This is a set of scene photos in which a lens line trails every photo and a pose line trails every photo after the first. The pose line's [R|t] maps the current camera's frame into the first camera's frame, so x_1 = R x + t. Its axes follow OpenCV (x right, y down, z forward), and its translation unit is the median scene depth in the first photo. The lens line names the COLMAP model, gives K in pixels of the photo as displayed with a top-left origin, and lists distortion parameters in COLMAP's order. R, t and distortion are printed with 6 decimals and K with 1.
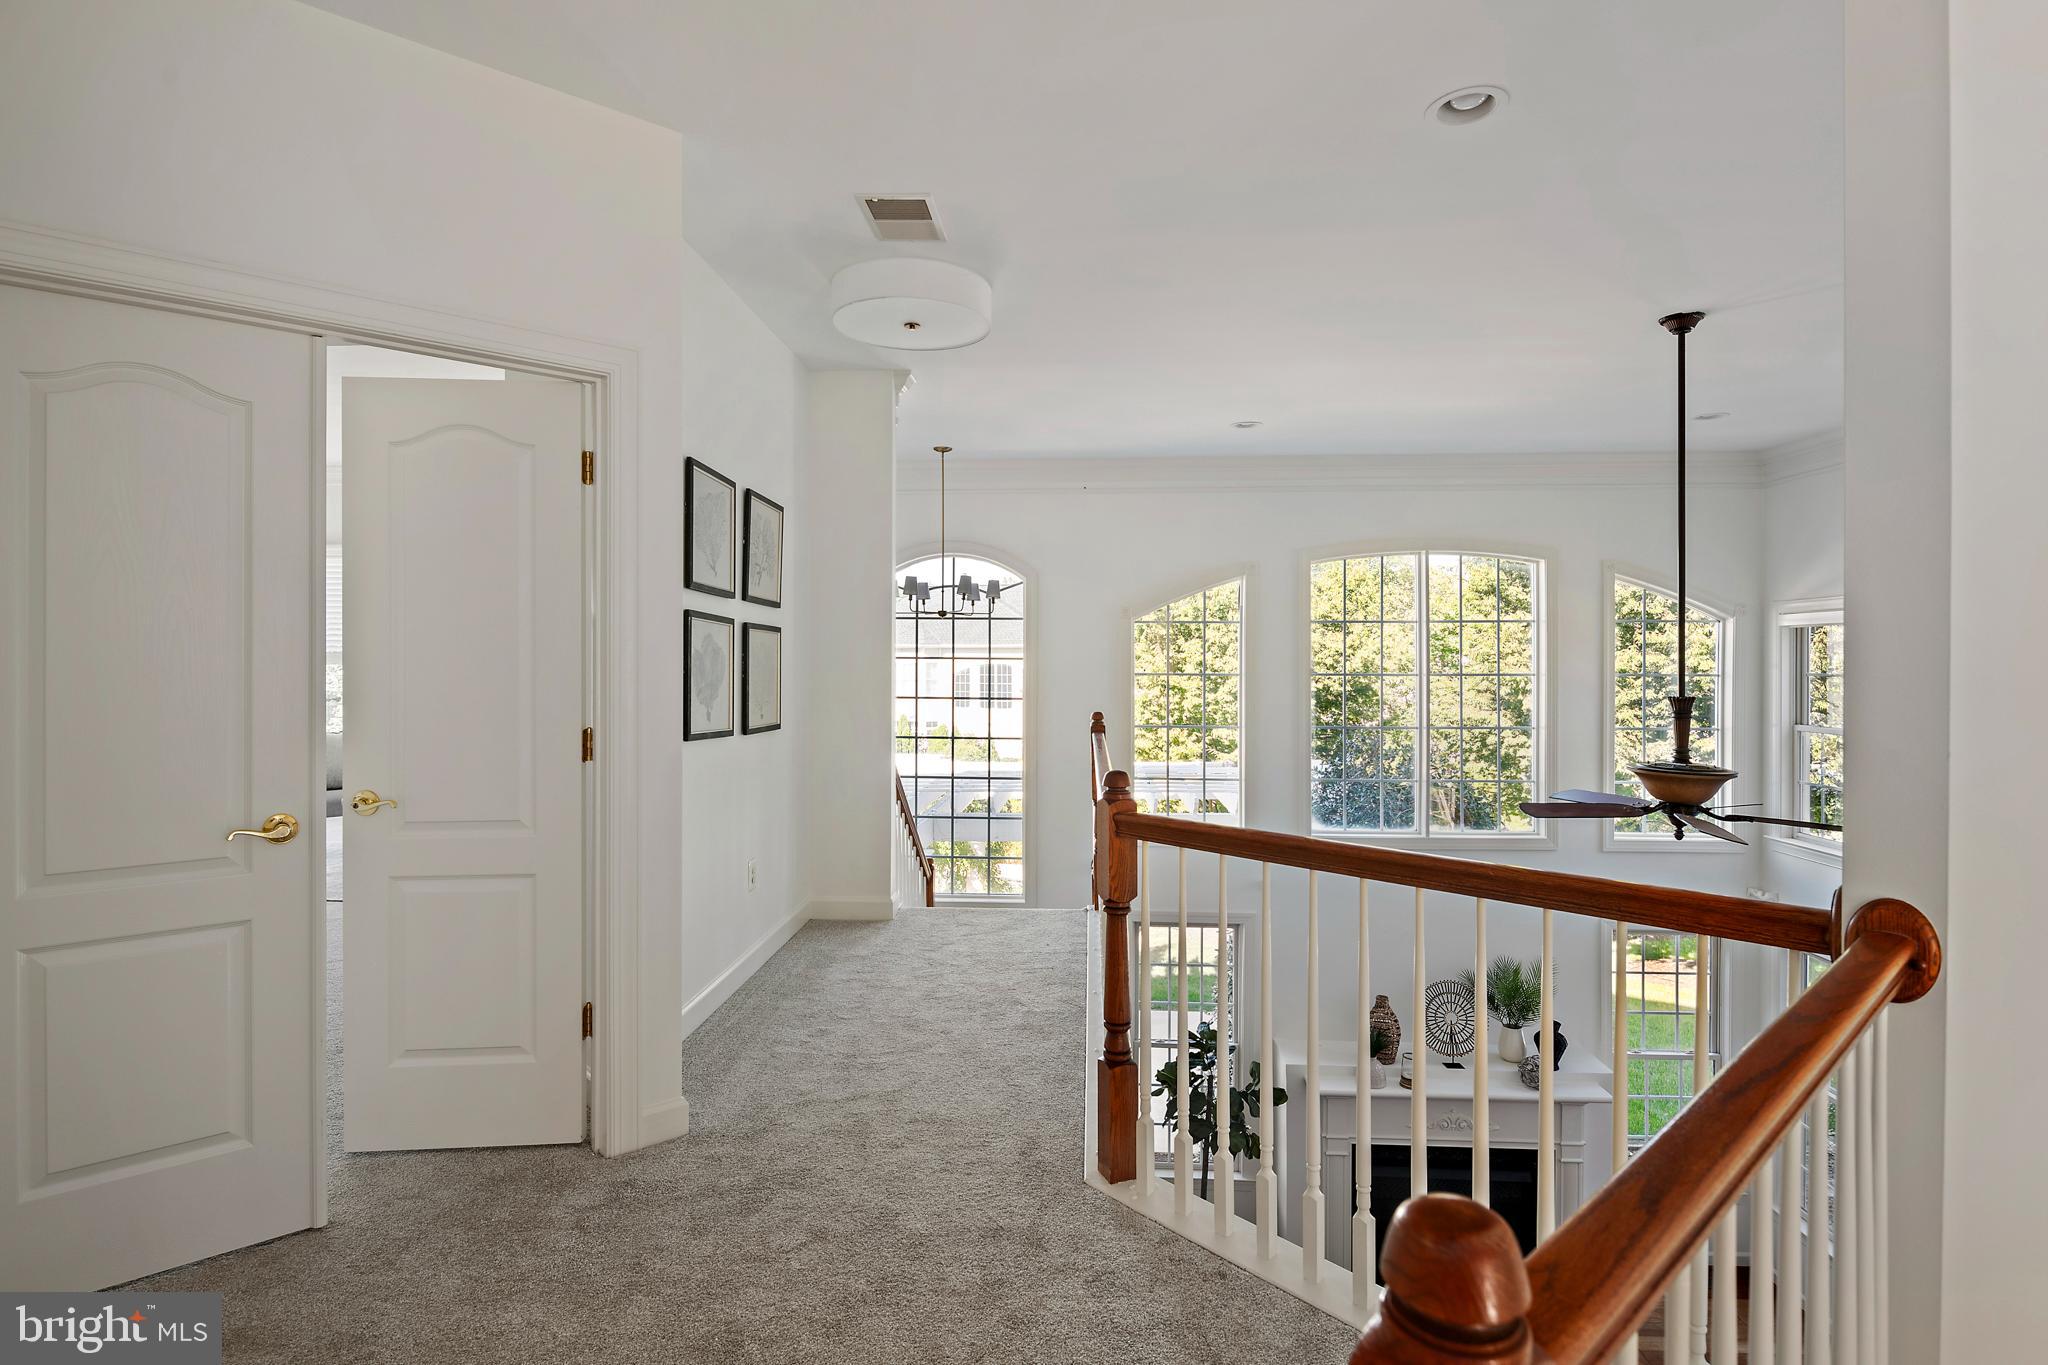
lens RADIAL K [[992.5, 0, 1024.0], [0, 992.5, 682.5], [0, 0, 1]] dist [-0.044505, 0.007367]
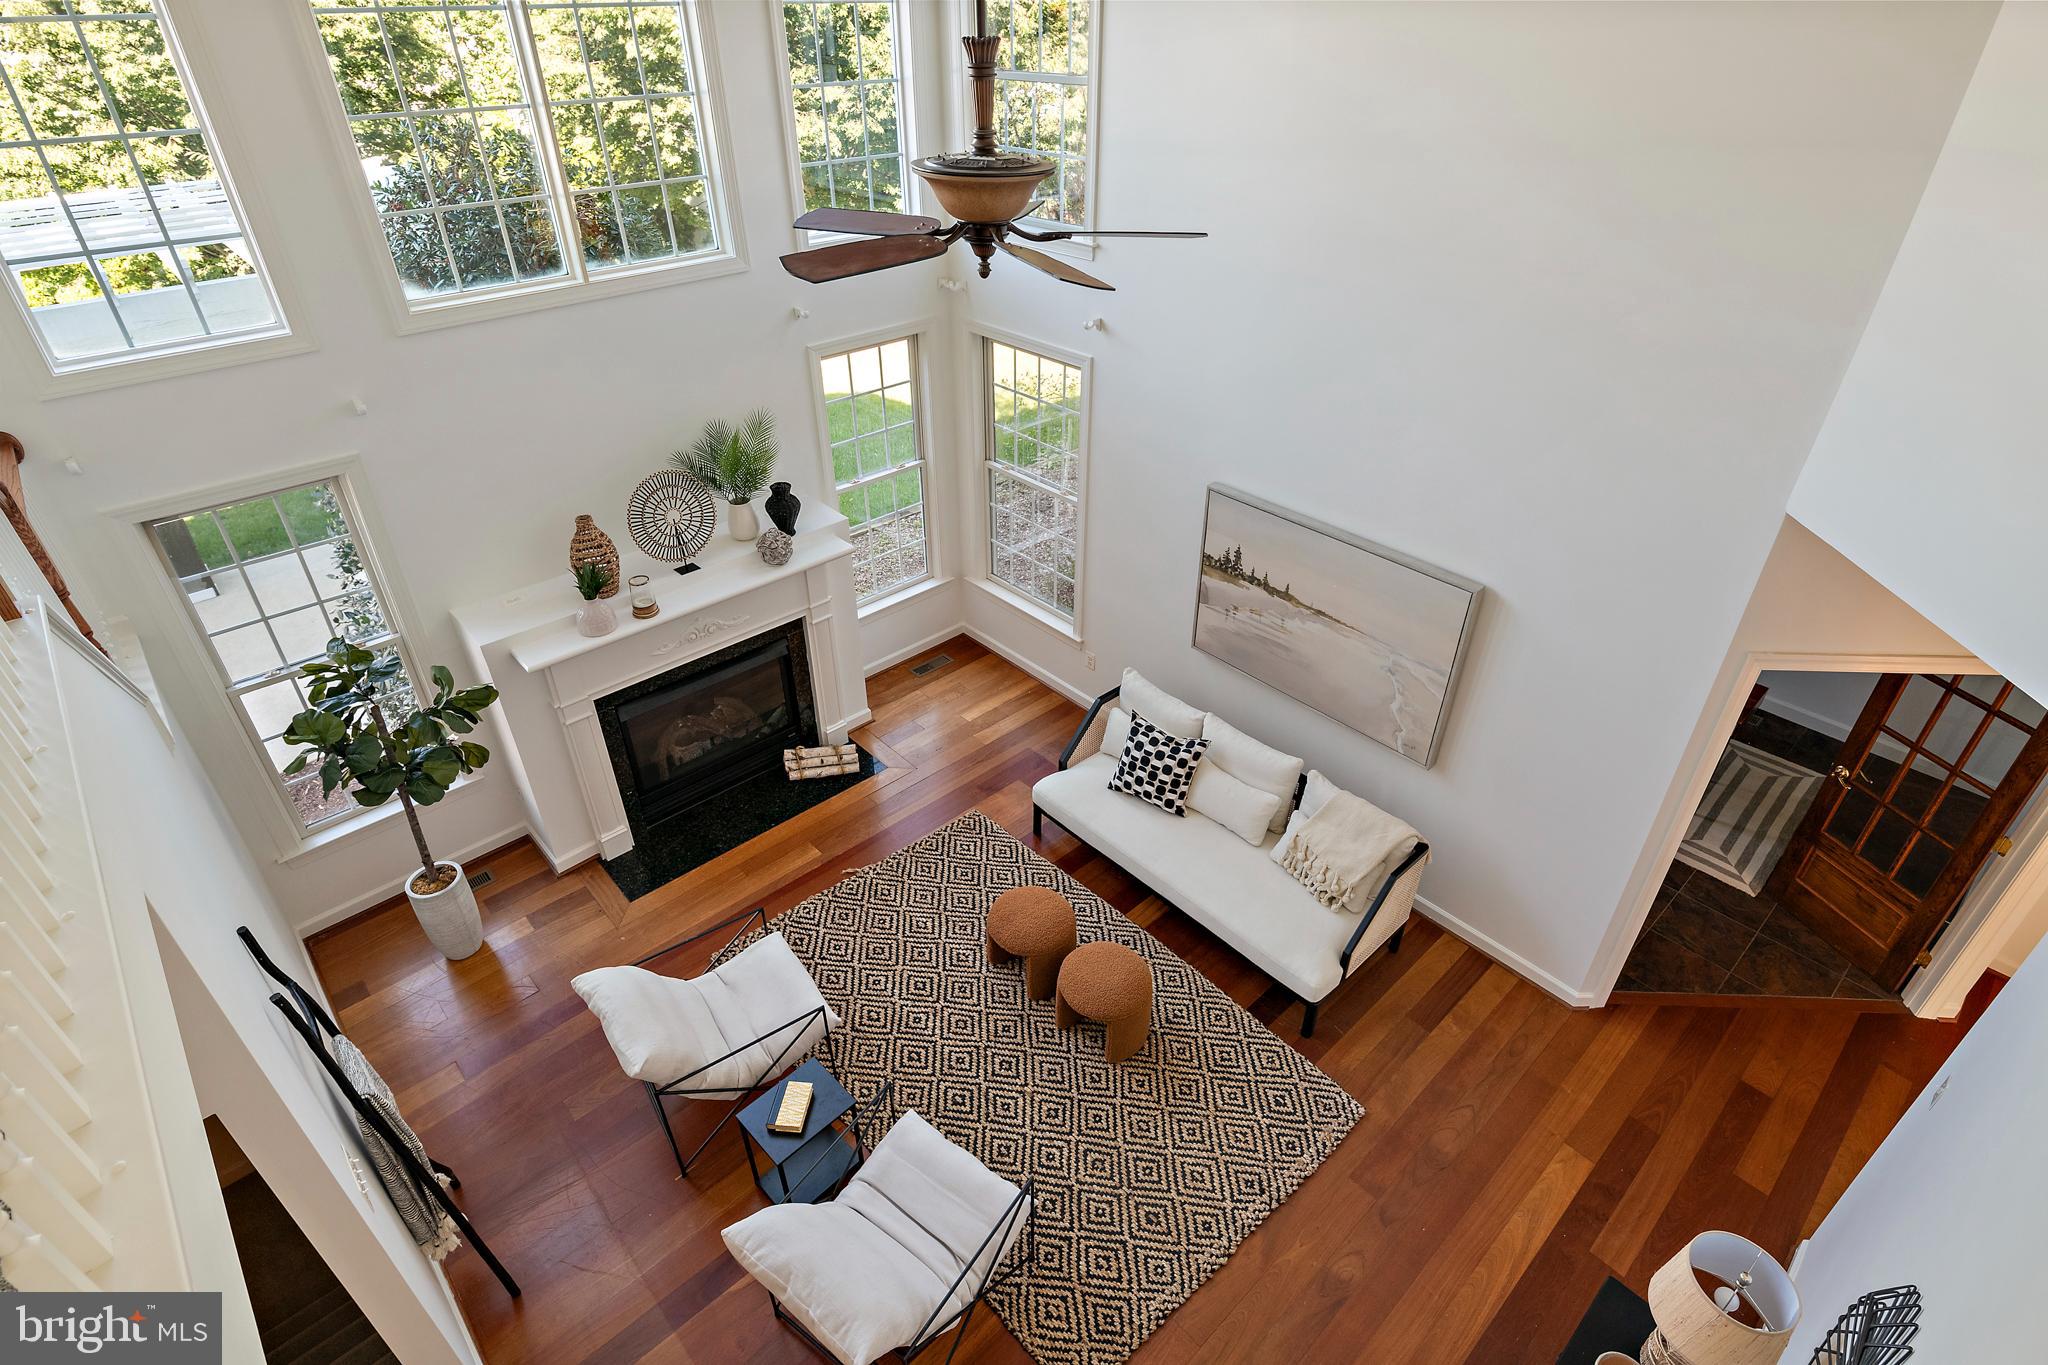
lens RADIAL K [[992.5, 0, 1024.0], [0, 992.5, 682.5], [0, 0, 1]] dist [-0.044505, 0.007367]
pose [[0.676340, -0.418045, 0.606467, 0.085451], [0.001885, 0.824324, 0.566114, 0.000479], [-0.736587, -0.381743, 0.558312, 0.286802]]
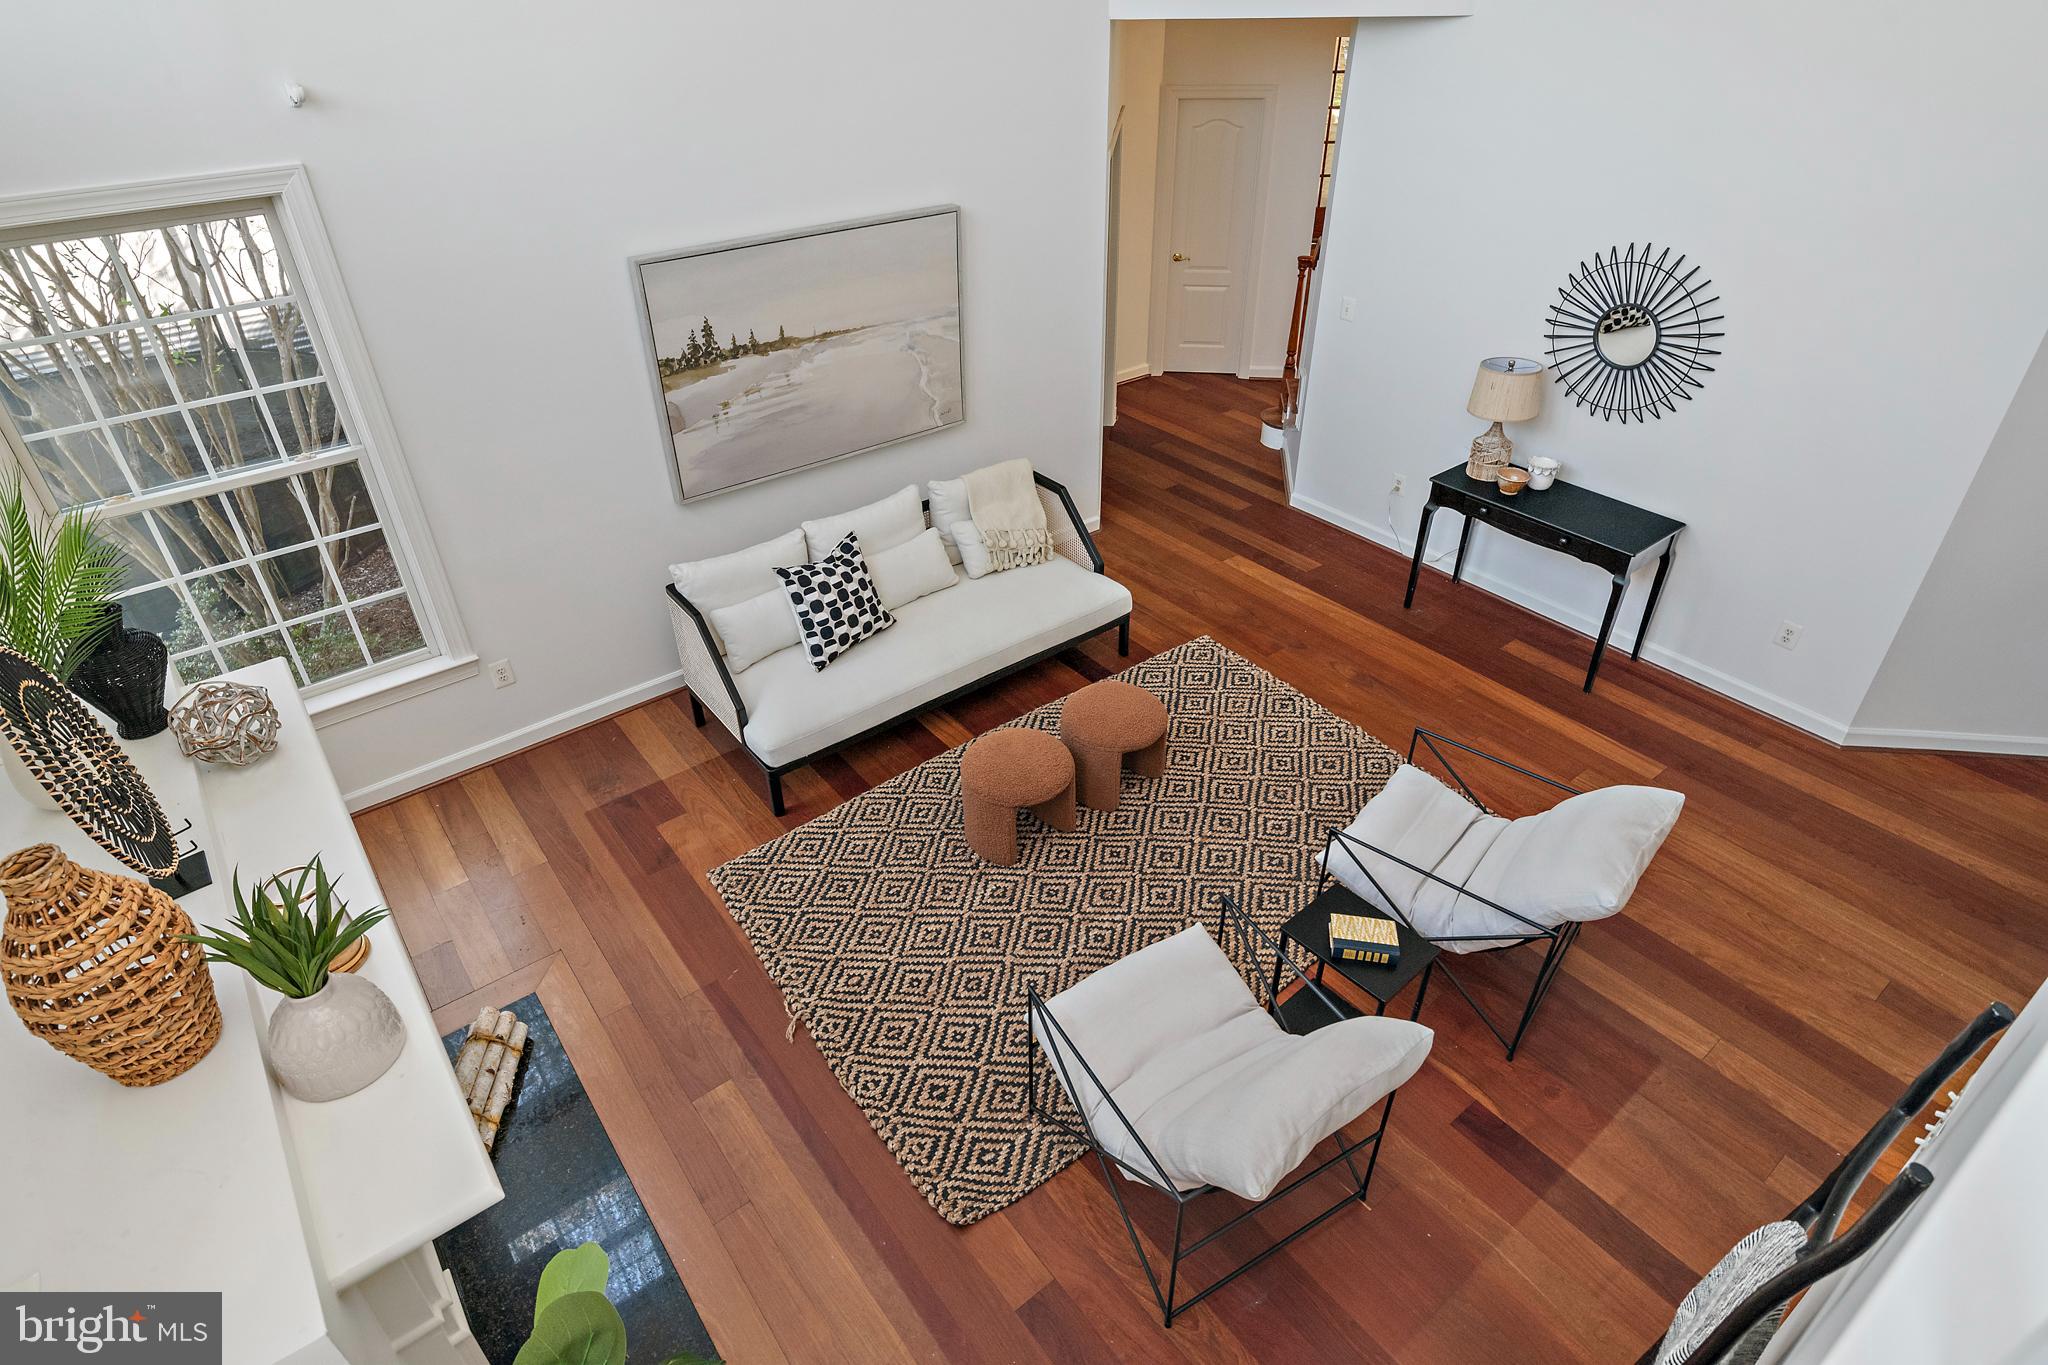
lens RADIAL K [[1095.5, 0, 1024.0], [0, 1095.5, 682.5], [0, 0, 1]] dist [-0.001046, -0.000137]
pose [[-0.692788, -0.400408, 0.599765, 0.091641], [0.009782, 0.826394, 0.563007, 0.096628], [-0.721075, 0.395912, -0.568599, 0.686912]]
